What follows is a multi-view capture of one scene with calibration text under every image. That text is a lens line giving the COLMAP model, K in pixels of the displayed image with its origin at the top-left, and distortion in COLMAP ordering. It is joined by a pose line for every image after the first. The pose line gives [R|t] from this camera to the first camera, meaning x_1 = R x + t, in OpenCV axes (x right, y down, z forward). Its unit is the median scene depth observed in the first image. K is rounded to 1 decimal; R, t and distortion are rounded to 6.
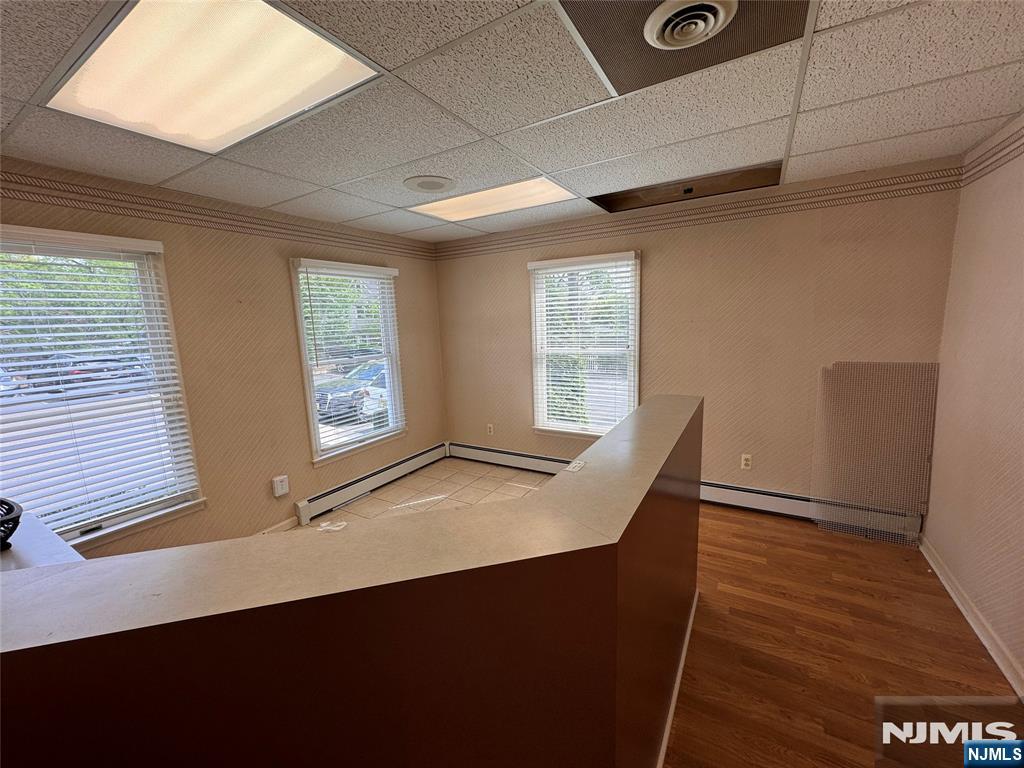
lens RADIAL K [[404.3, 0, 517.9], [0, 404.3, 386.4], [0, 0, 1]] dist [-0.000465, -0.000277]
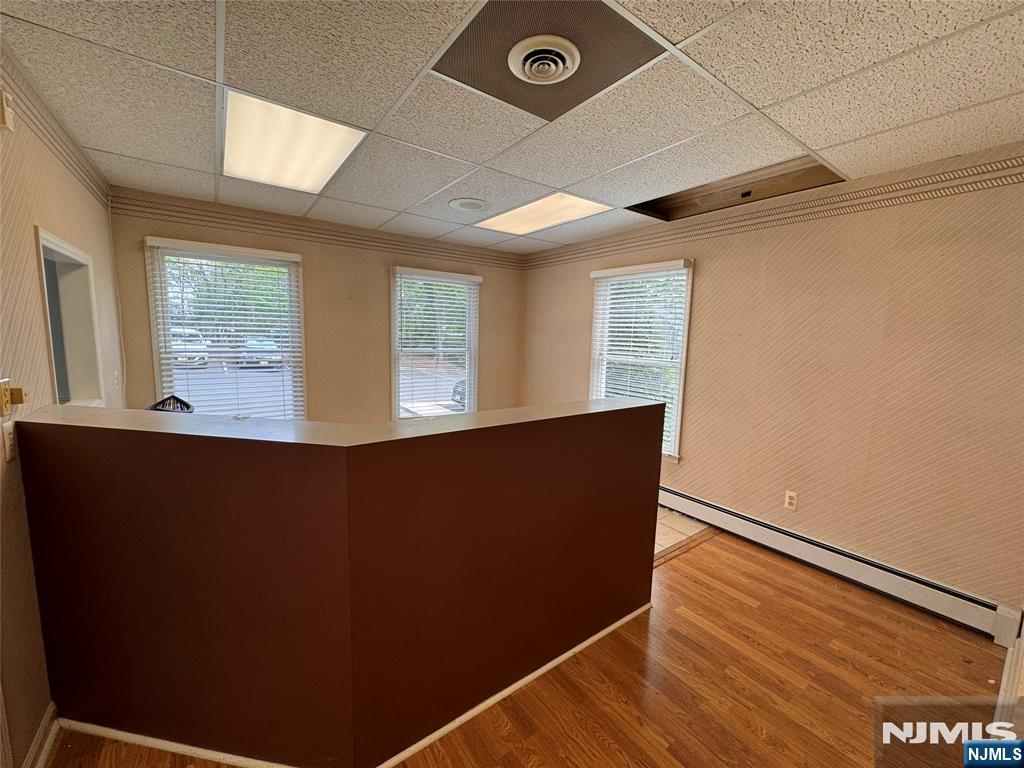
lens RADIAL K [[404.3, 0, 514.2], [0, 404.3, 387.2], [0, 0, 1]] dist [-0.000465, -0.000277]
pose [[0.917413, 0.113284, -0.381472, 0.346250], [-0.124483, 0.992211, -0.004720, 0.026233], [0.377966, 0.051816, 0.924368, -0.034643]]
